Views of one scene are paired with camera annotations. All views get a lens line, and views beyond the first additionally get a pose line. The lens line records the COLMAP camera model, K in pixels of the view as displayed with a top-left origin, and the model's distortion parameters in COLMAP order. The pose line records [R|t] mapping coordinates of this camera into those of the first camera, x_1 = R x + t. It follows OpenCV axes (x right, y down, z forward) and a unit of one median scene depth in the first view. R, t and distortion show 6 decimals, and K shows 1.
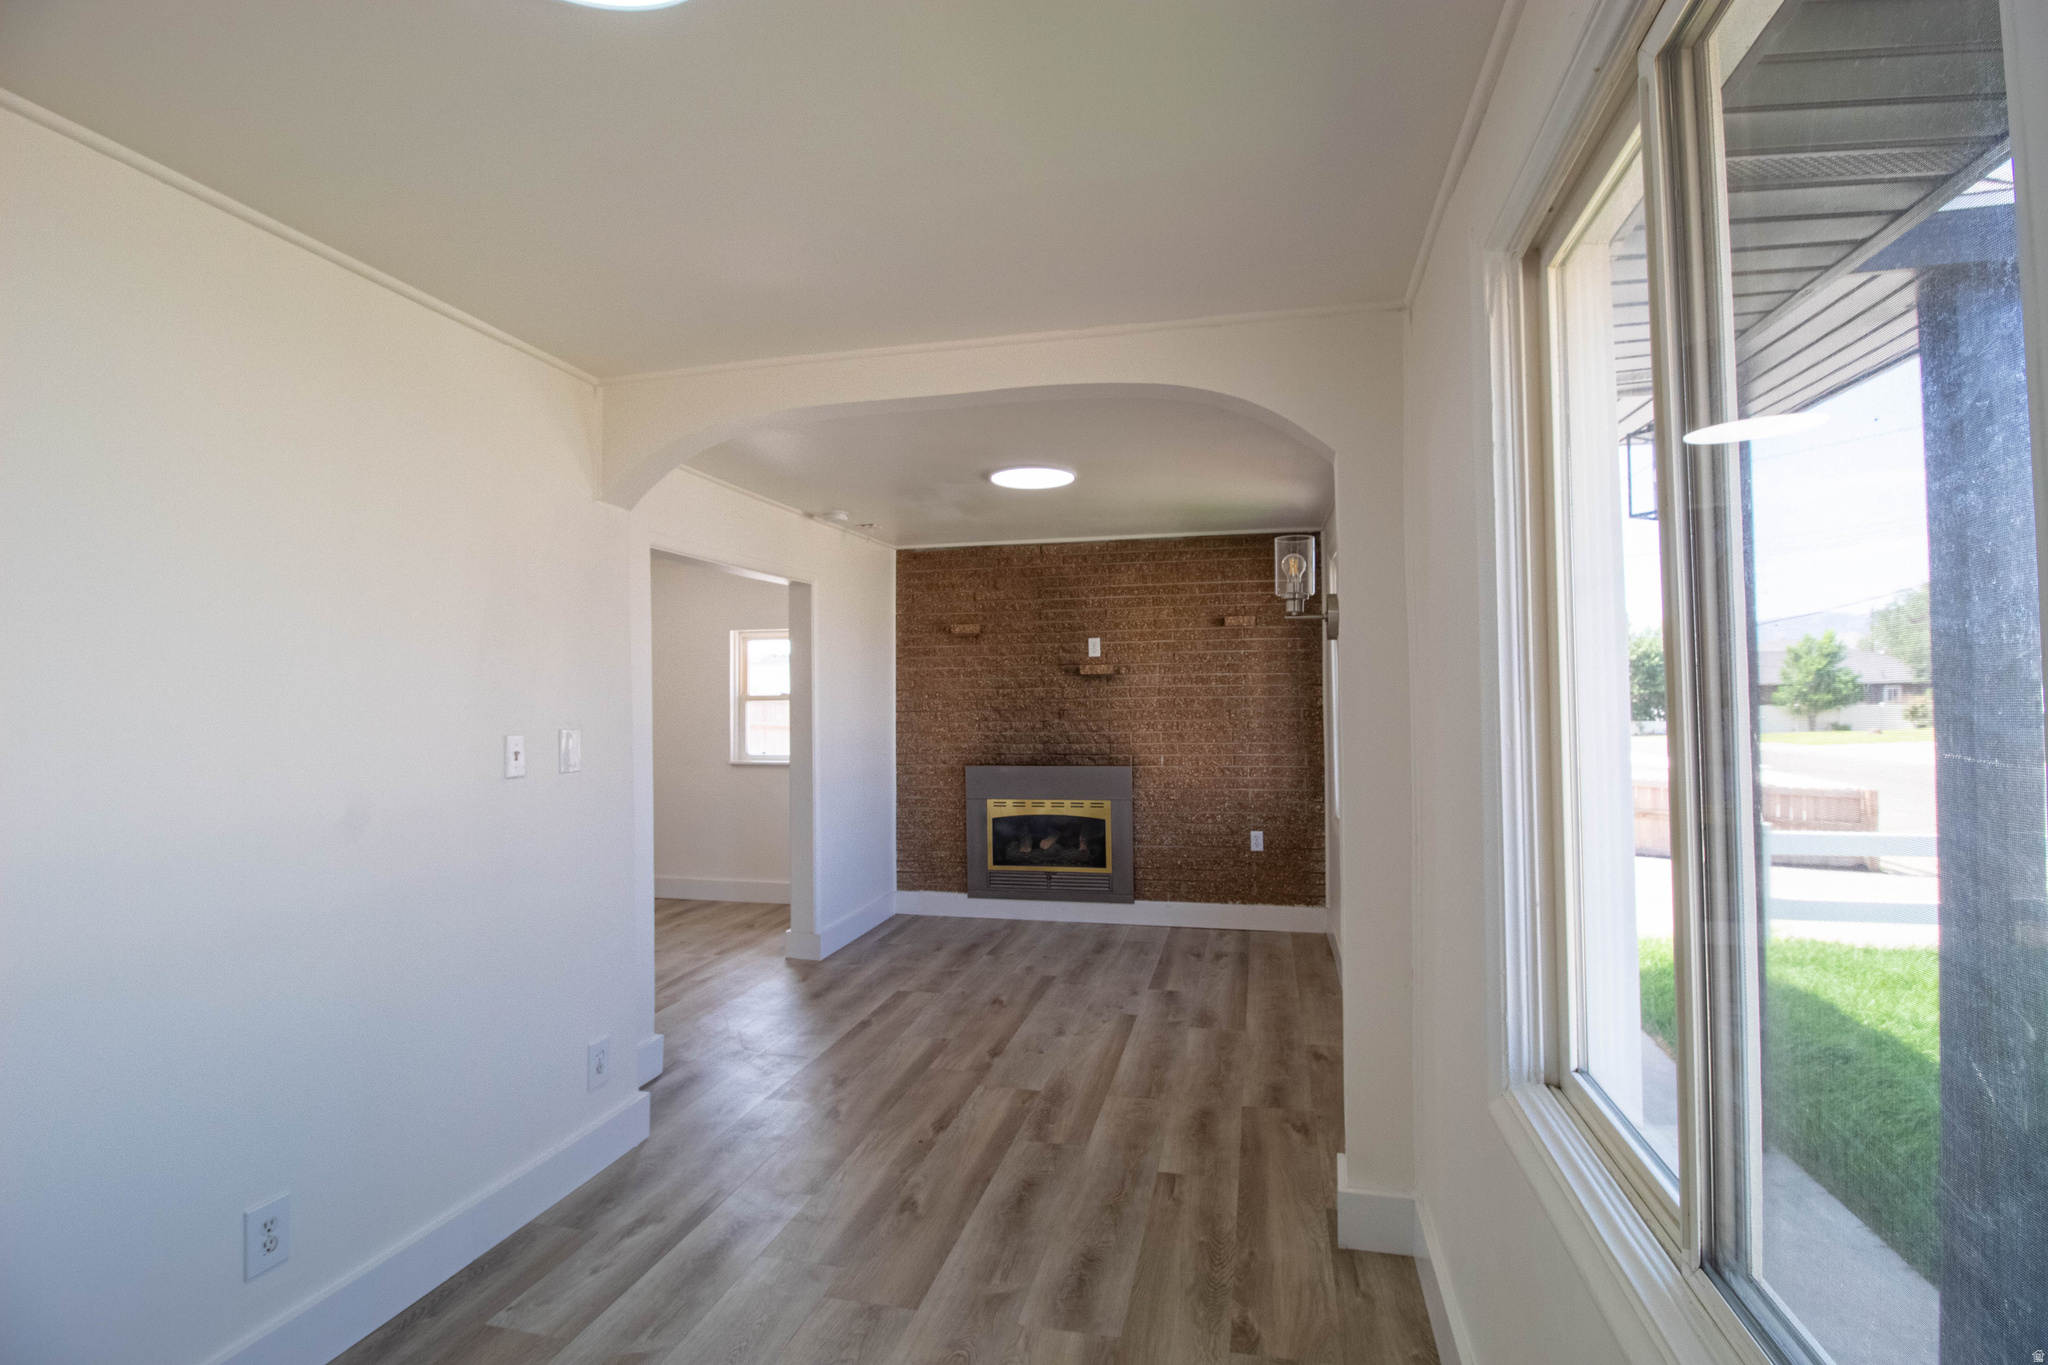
lens RADIAL K [[946.7, 0, 1046.3], [0, 946.7, 676.7], [0, 0, 1]] dist [-0.001103, -0.014327]
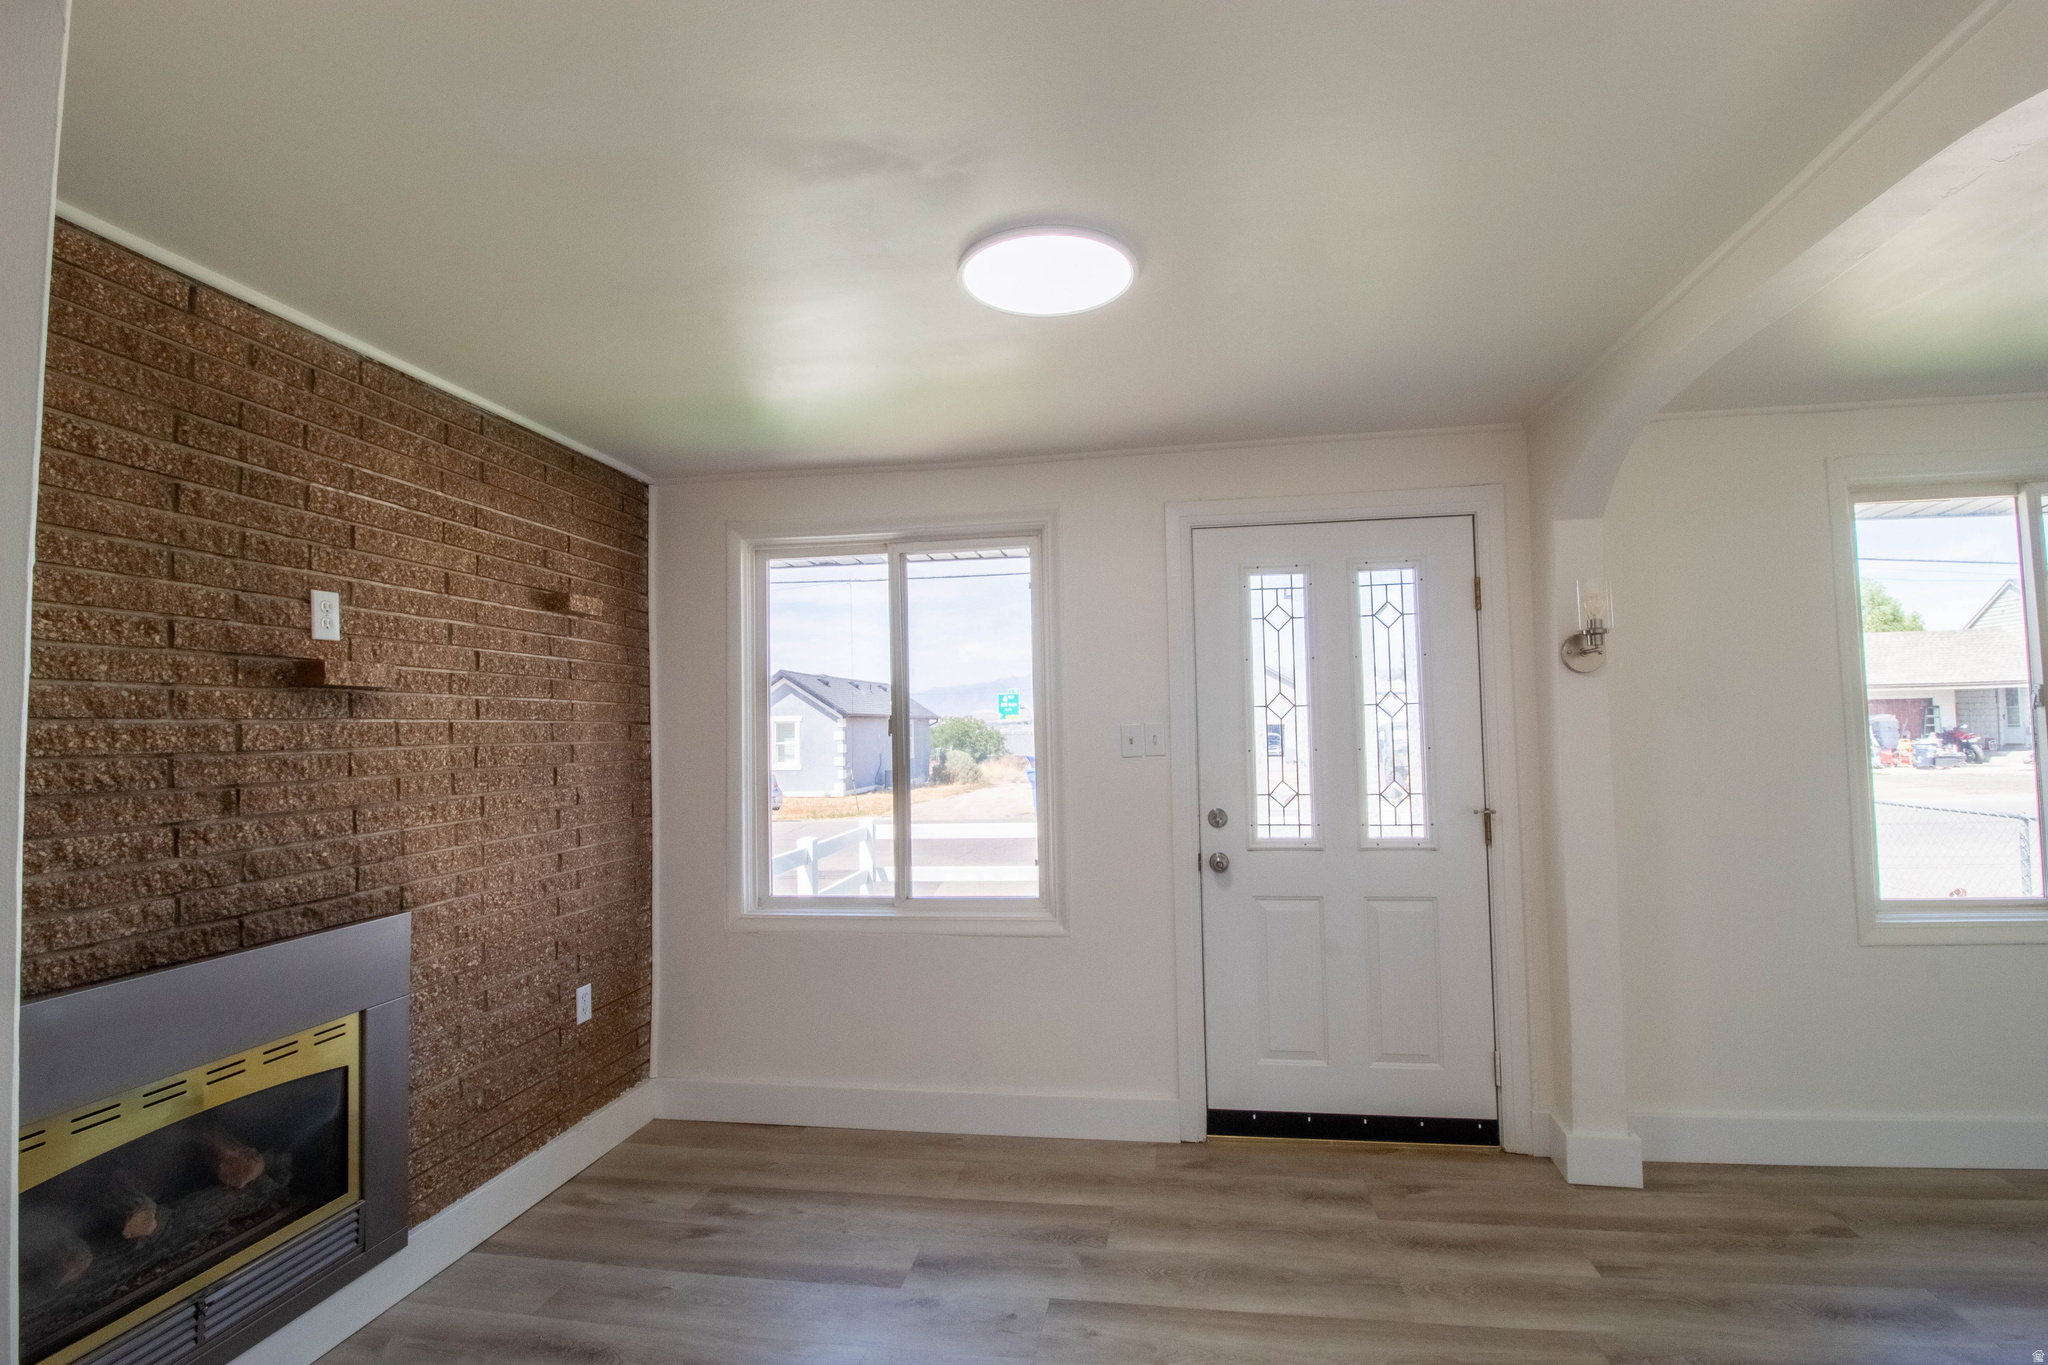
lens RADIAL K [[946.7, 0, 1046.3], [0, 946.7, 676.7], [0, 0, 1]] dist [-0.001103, -0.014327]
pose [[-0.064302, 0.066278, 0.995727, -0.472904], [0.000650, 0.997795, -0.066374, 0.025601], [-0.997930, -0.003621, -0.064203, 1.011356]]
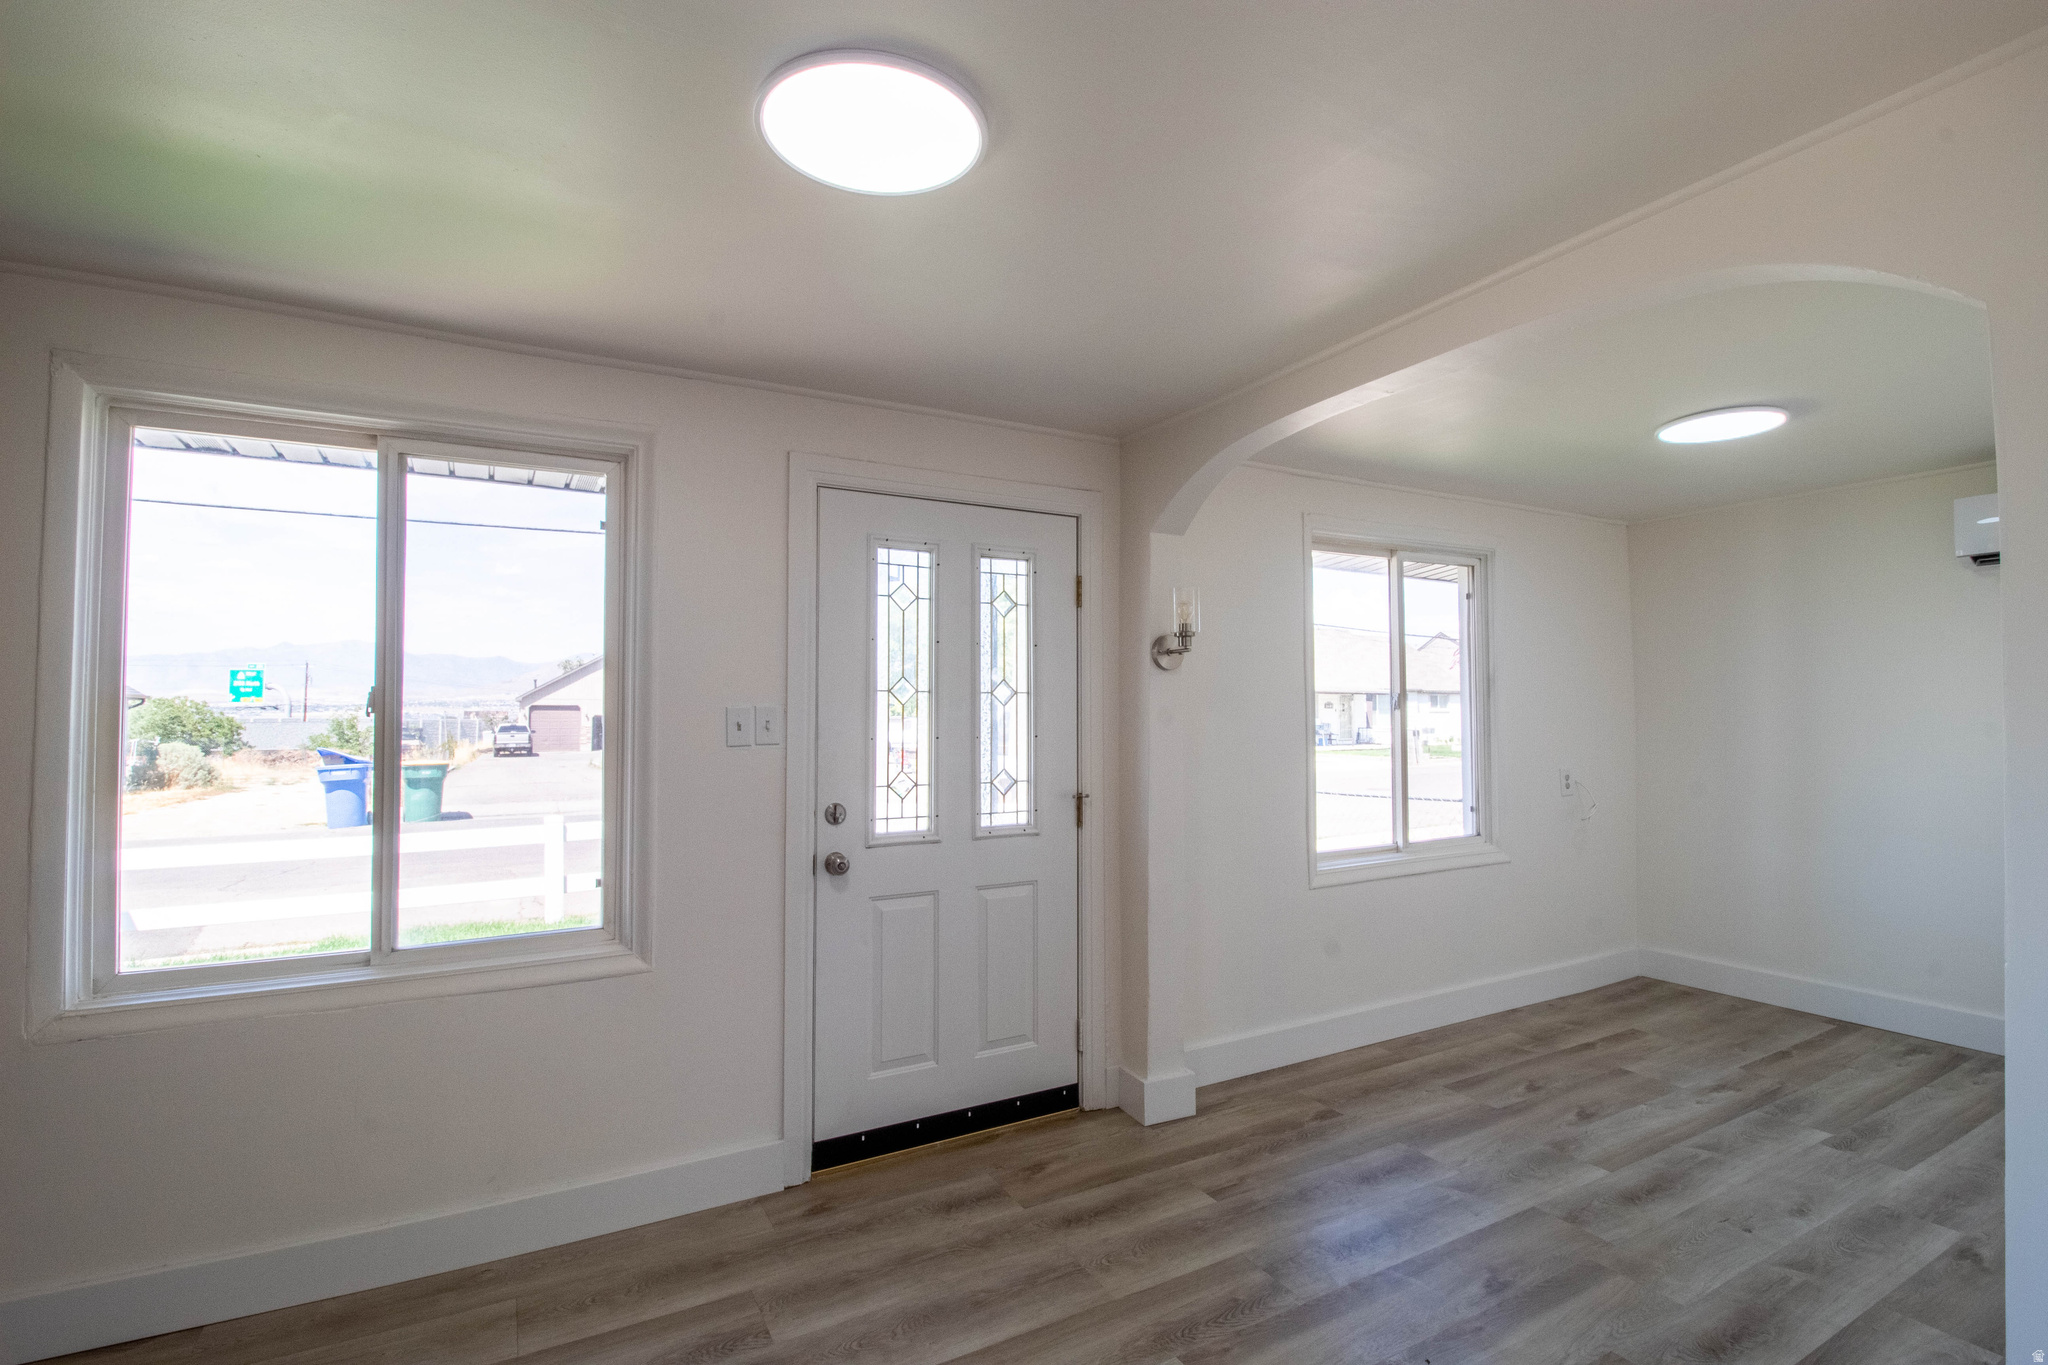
lens RADIAL K [[946.7, 0, 1046.3], [0, 946.7, 676.7], [0, 0, 1]] dist [-0.001103, -0.014327]
pose [[-0.669138, 0.041495, 0.741979, -0.327735], [-0.005059, 0.998162, -0.060385, 0.030380], [-0.743121, -0.044160, -0.667699, 1.169881]]
